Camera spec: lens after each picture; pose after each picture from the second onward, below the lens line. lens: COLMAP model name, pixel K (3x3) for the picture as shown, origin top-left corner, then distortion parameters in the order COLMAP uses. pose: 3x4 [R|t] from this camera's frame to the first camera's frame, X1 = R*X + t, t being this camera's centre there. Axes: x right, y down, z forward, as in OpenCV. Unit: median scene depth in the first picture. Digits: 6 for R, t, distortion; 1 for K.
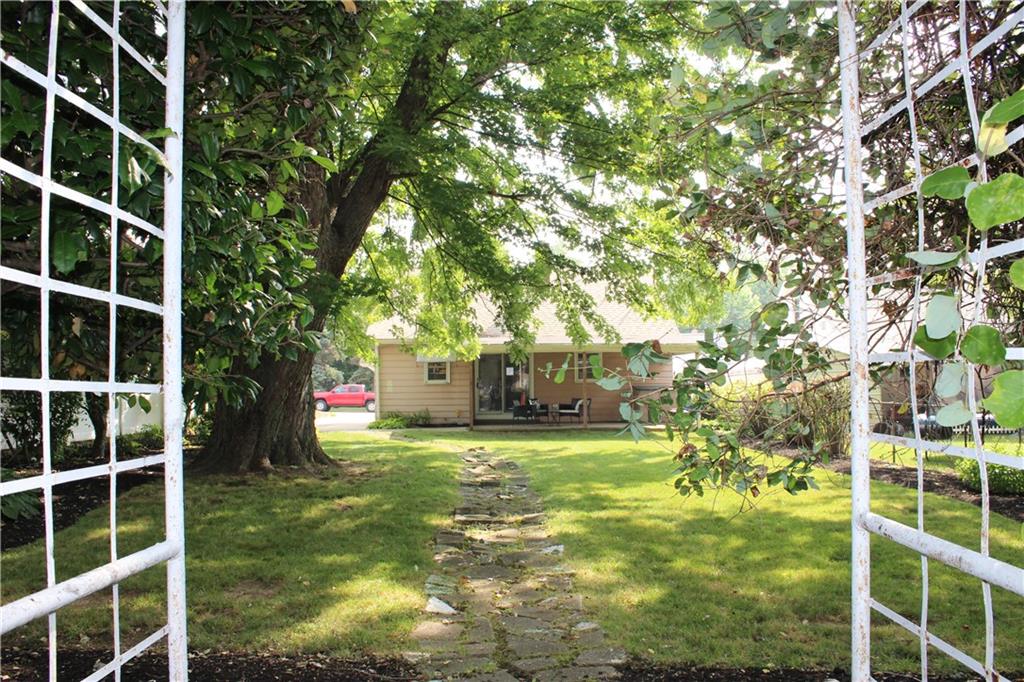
lens RADIAL K [[839.0, 0, 517.3], [0, 839.0, 346.5], [0, 0, 1]] dist [-0.172409, 0.150123]
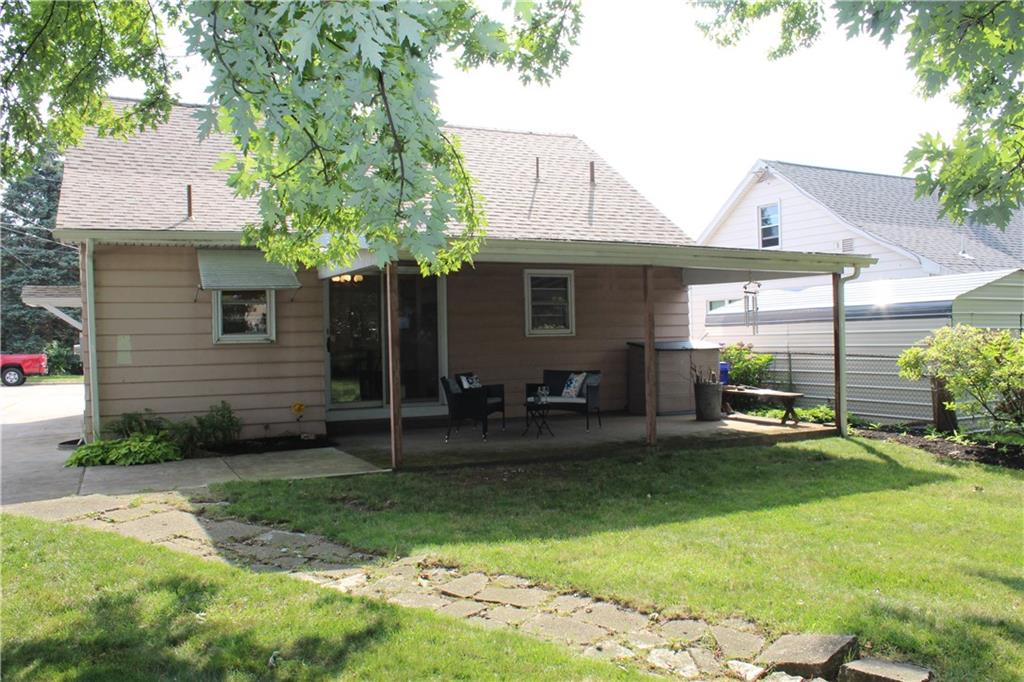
lens RADIAL K [[839.0, 0, 517.3], [0, 839.0, 346.5], [0, 0, 1]] dist [-0.172409, 0.150123]
pose [[0.910469, -0.012065, 0.413401, -0.276646], [-0.011890, 0.998398, 0.055324, 0.043365], [-0.413406, -0.055286, 0.908867, 1.118396]]
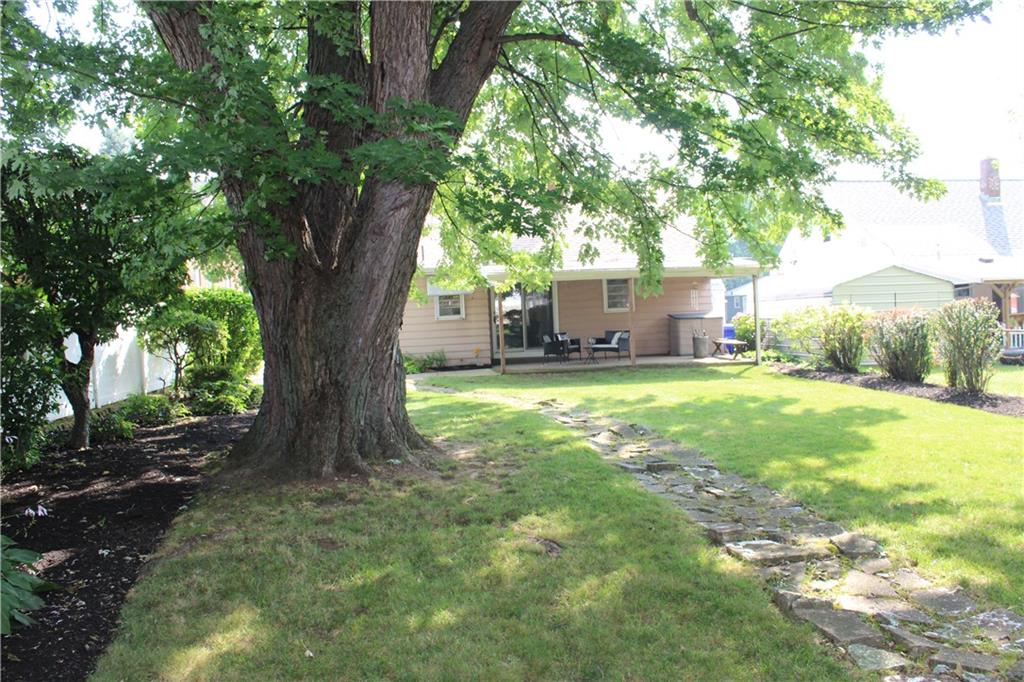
lens RADIAL K [[839.0, 0, 517.3], [0, 839.0, 346.5], [0, 0, 1]] dist [-0.172409, 0.150123]
pose [[0.996767, -0.038147, 0.070717, -0.173753], [0.031769, 0.995505, 0.089223, -0.006535], [-0.073803, -0.086688, 0.993498, 0.253589]]
